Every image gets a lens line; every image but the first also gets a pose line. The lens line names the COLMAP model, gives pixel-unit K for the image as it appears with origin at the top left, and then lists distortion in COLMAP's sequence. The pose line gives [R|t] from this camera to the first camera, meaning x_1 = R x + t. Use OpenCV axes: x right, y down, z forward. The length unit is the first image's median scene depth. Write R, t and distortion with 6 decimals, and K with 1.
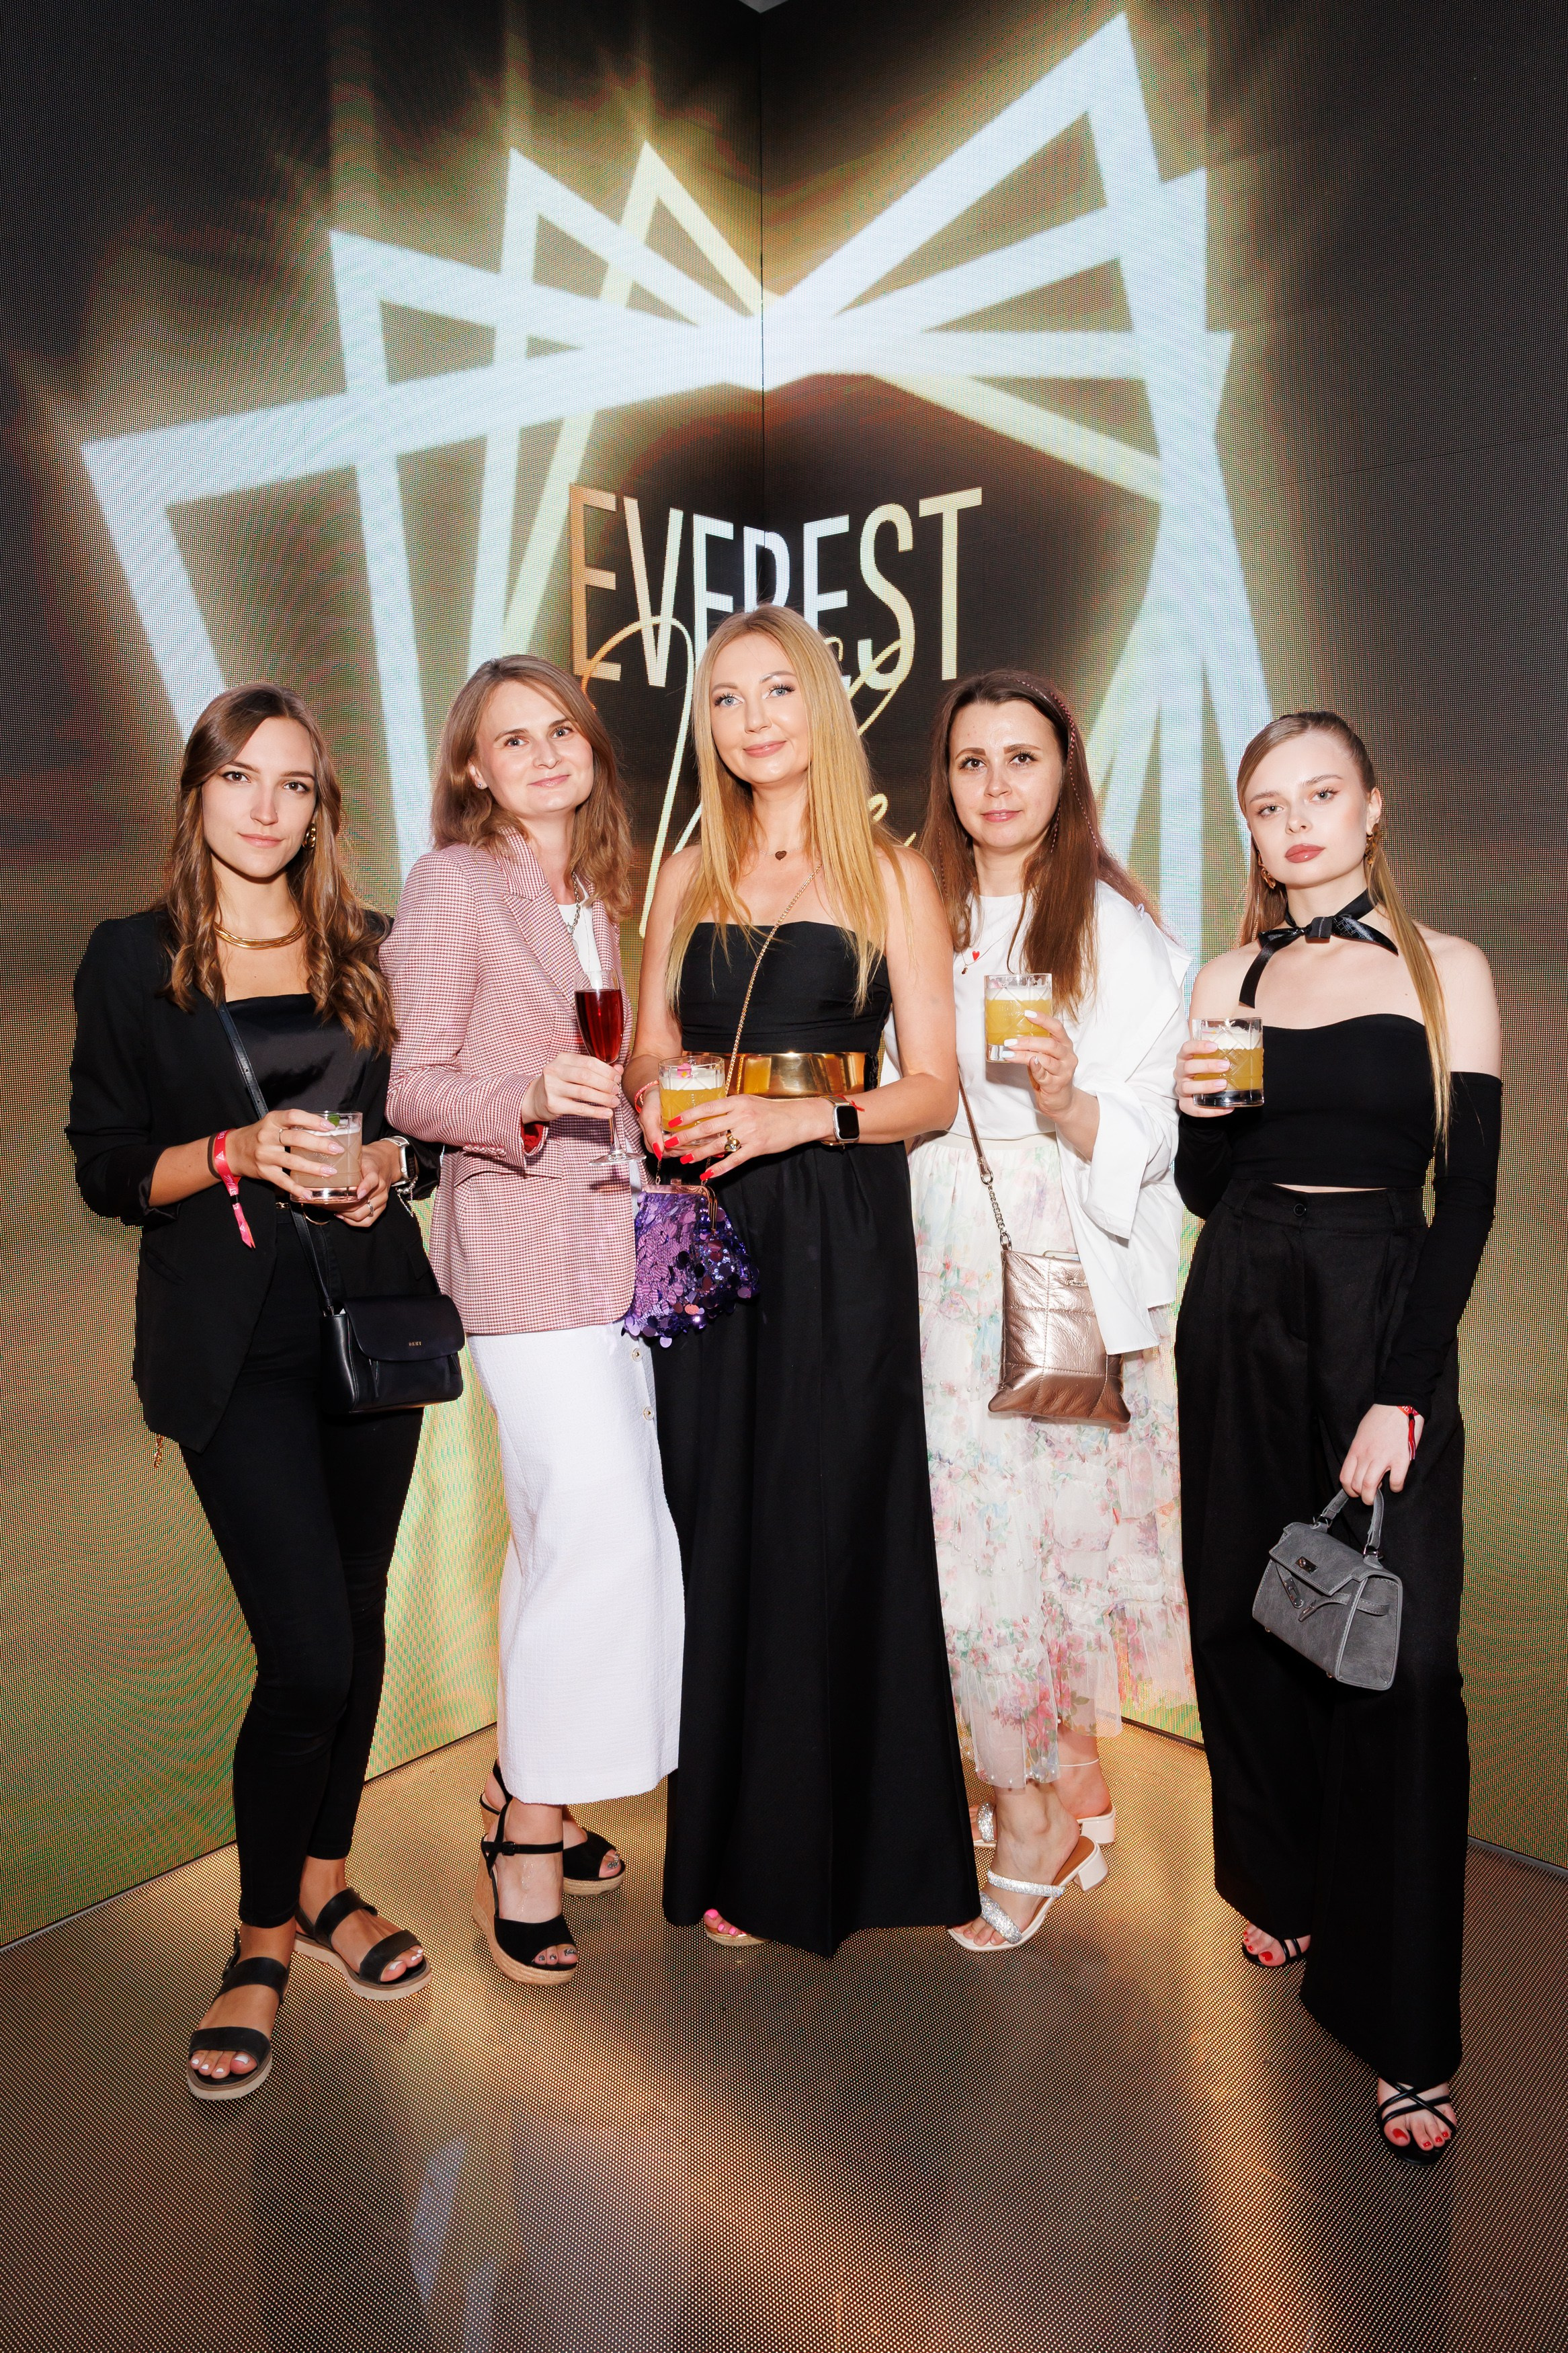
lens RADIAL K [[1544.2, 0, 798.0], [0, 1544.2, 1105.7], [0, 0, 1]] dist [0.059944, -0.002966]
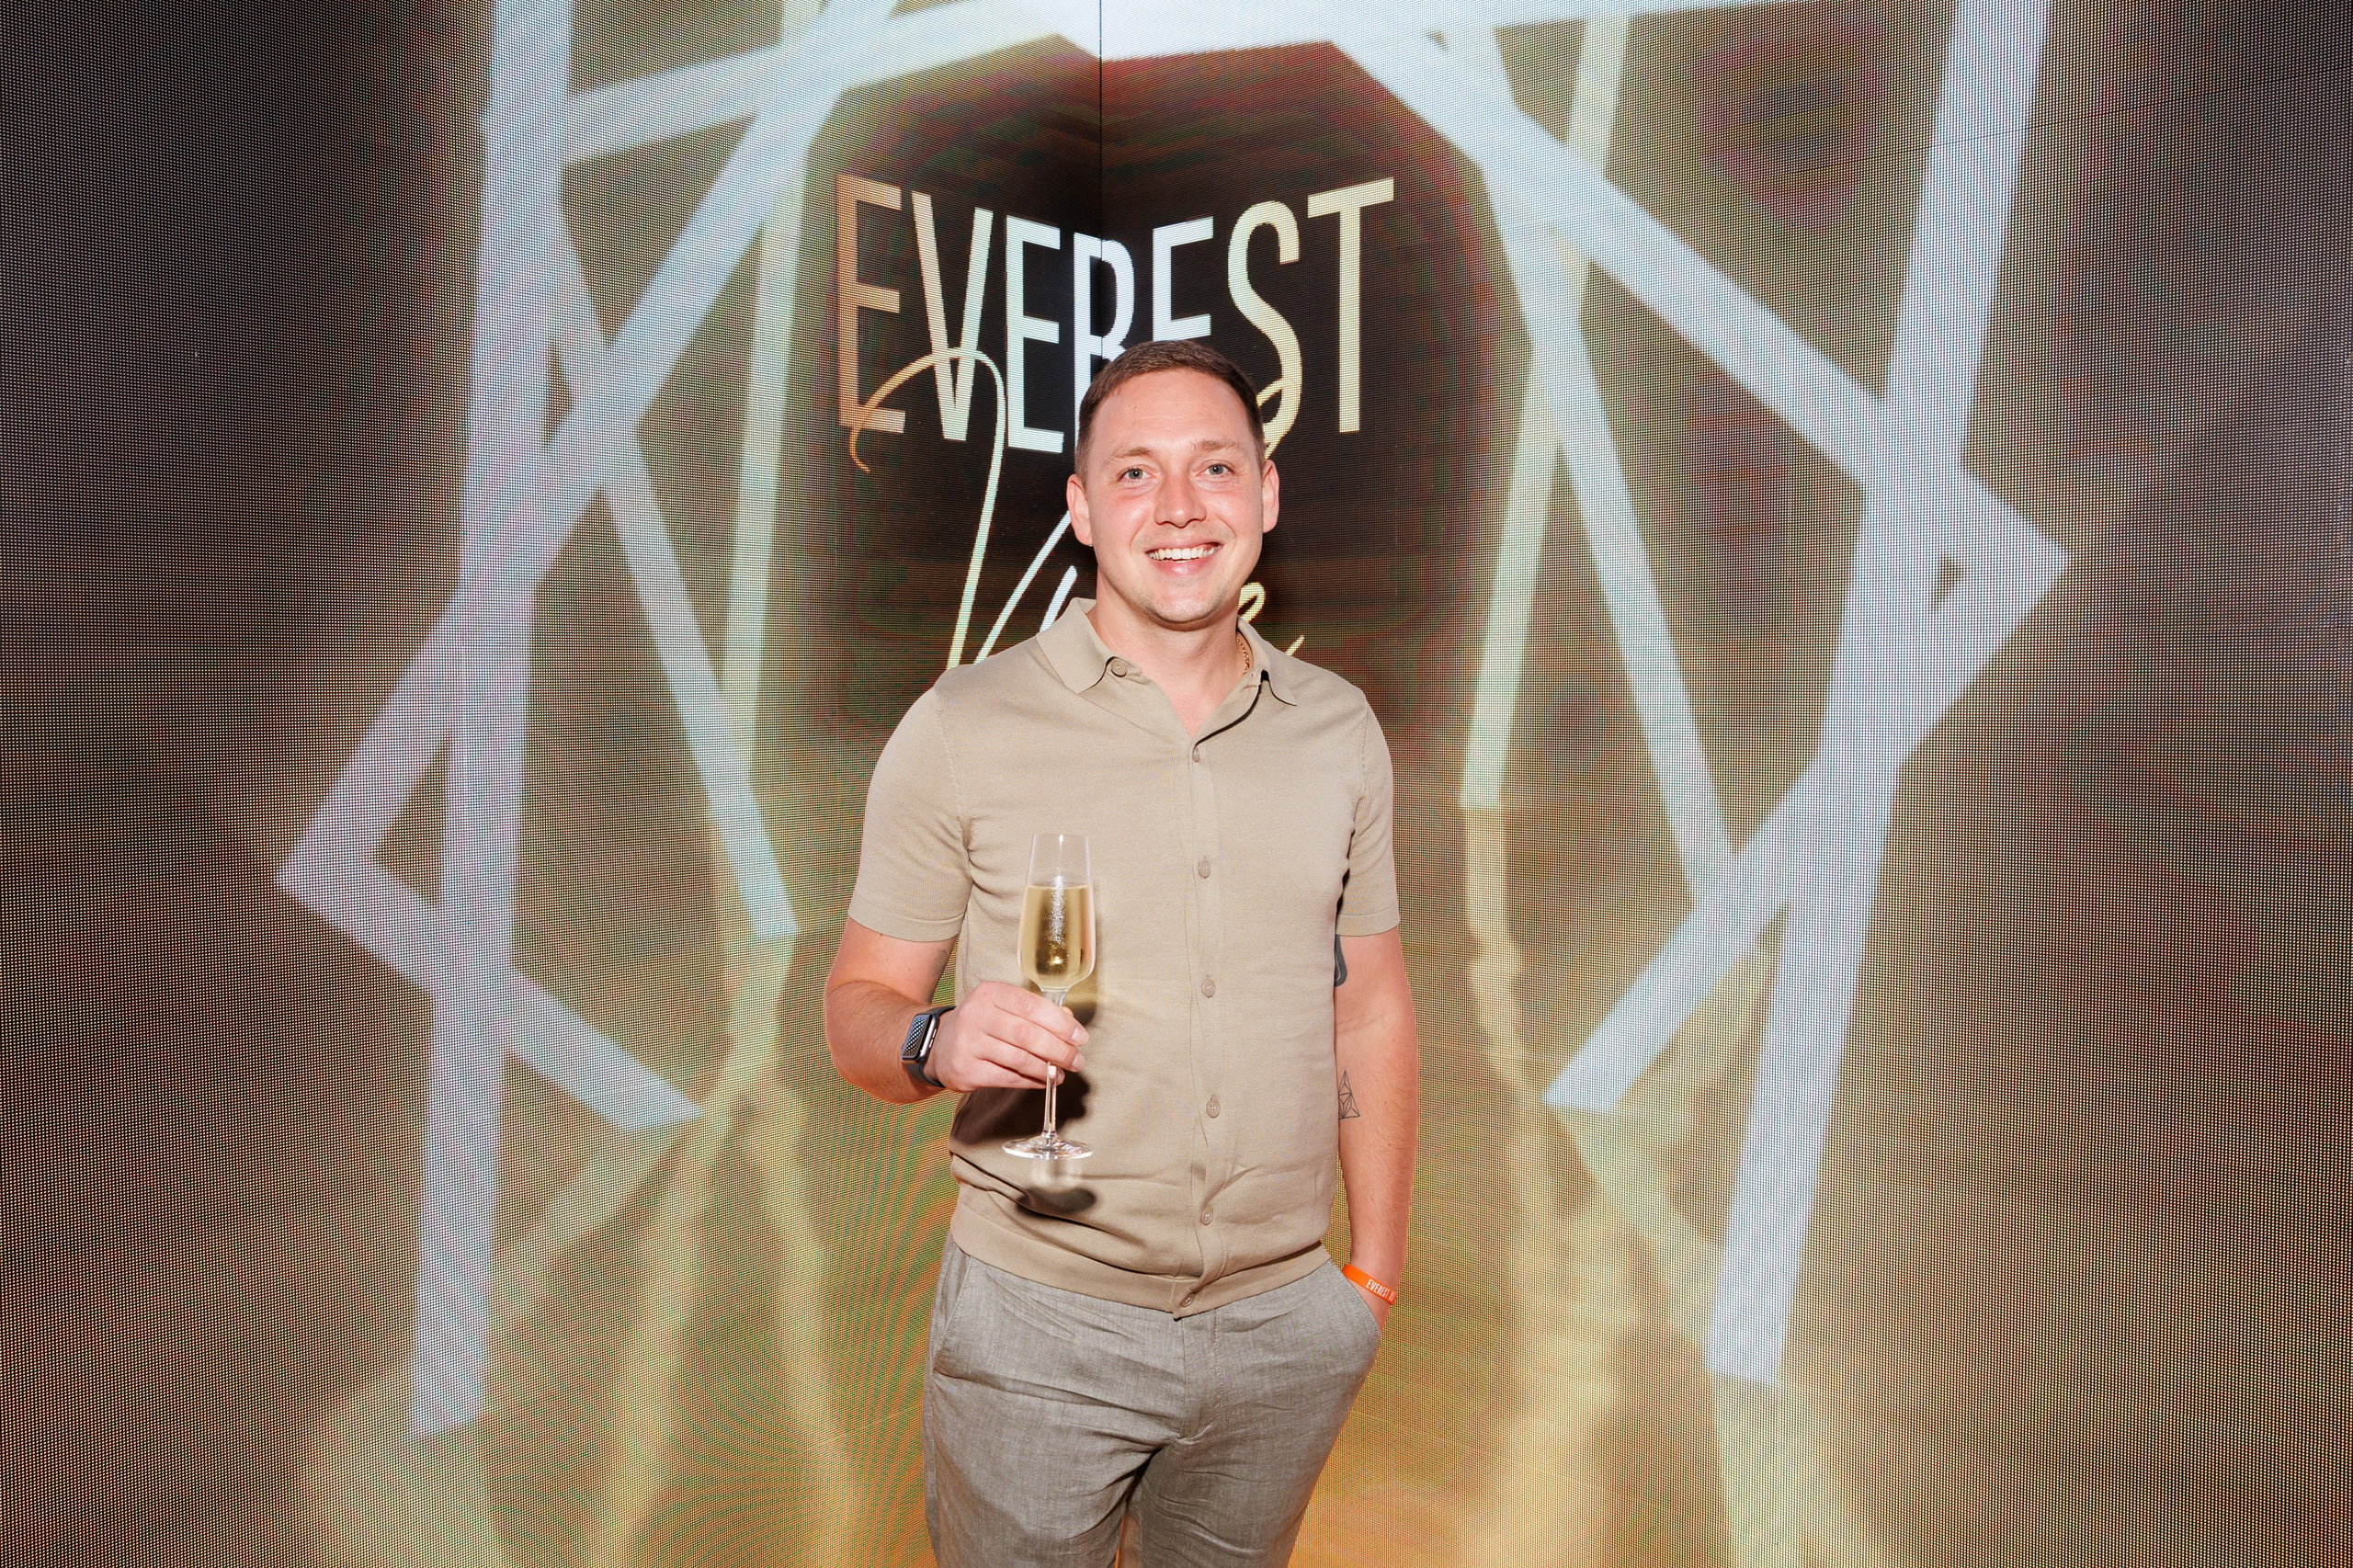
lens RADIAL K [[1690.9, 0, 1116.0], [0, 1690.9, 781.7], [0, 0, 1]] dist [0.040809, -0.000141]
pose [[0.999854, 0.004636, -0.016425, 0.000490], [-0.005594, 0.998257, -0.058750, -0.059048], [0.016124, 0.058834, 0.998138, 0.198850]]
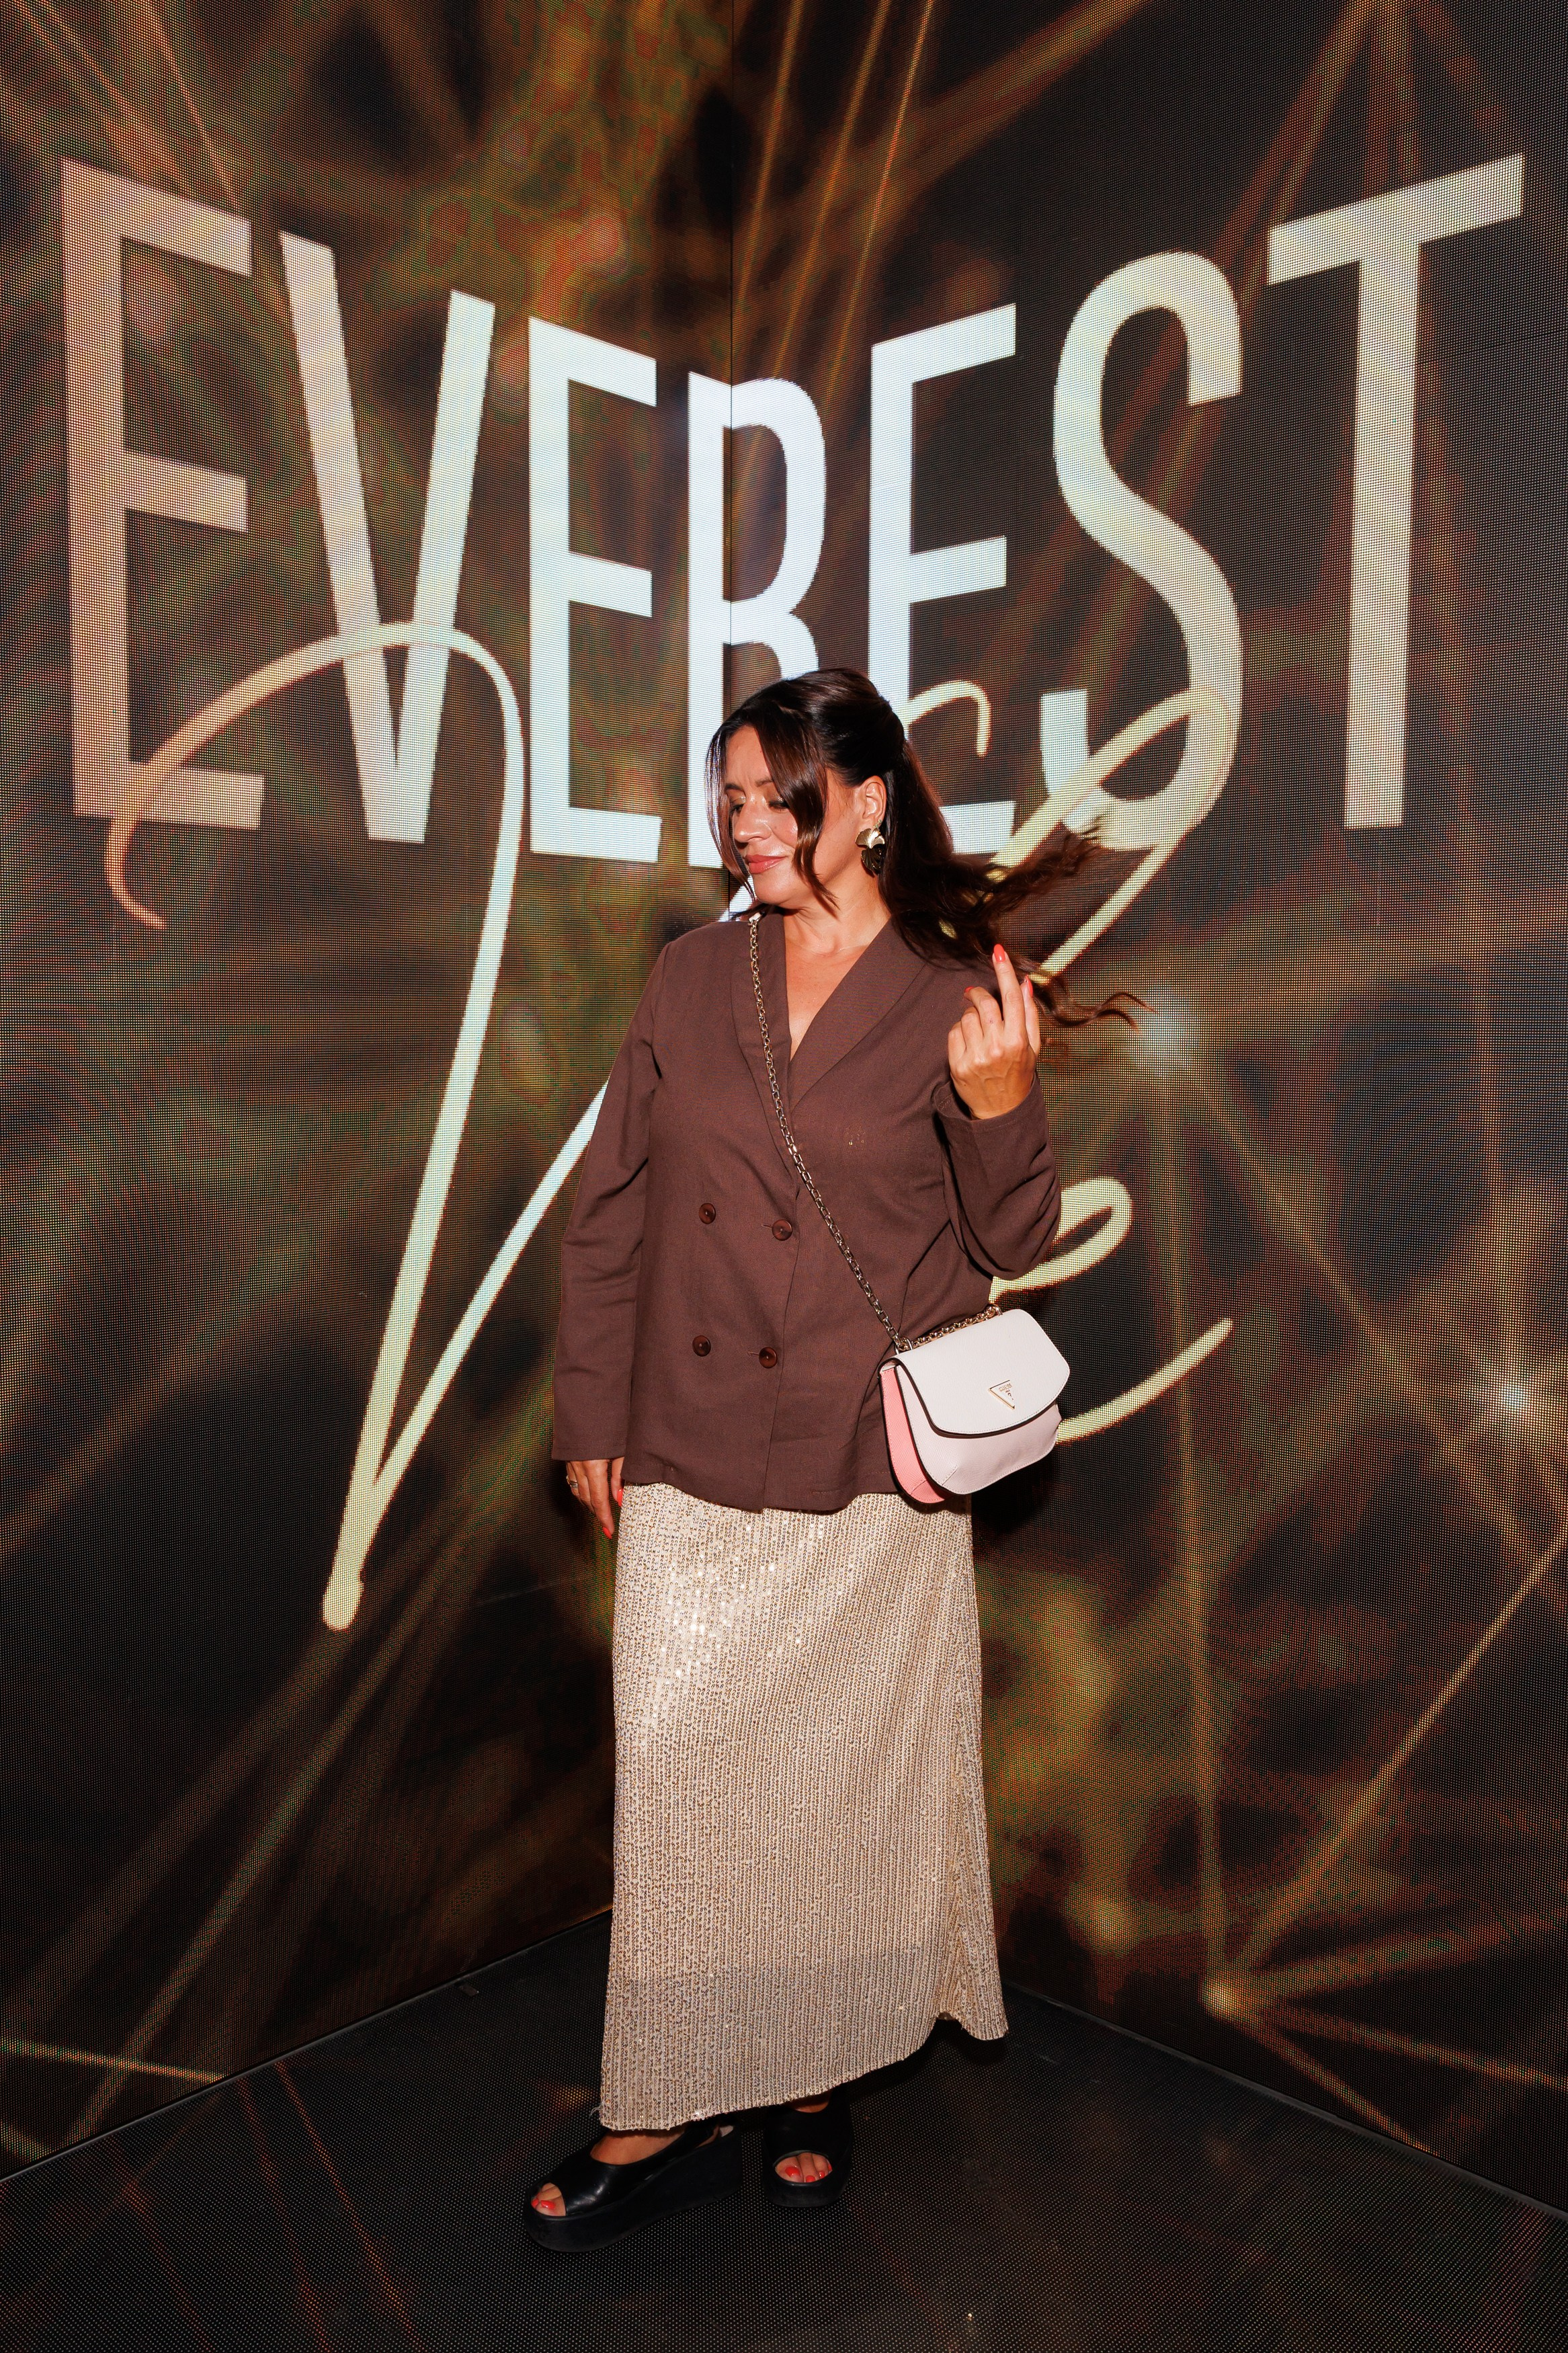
lens RADIAL K [[1780.3, 0, 647.6], [0, 1780.3, 1181.8], [0, 0, 1]] dist [-0.006990, 0.003249]
pose [[0.996544, 0.013891, -0.081893, -0.010012], [-0.017214, 0.999051, -0.040013, -0.187601], [0.081260, 0.041284, 0.995838, 0.647587]]
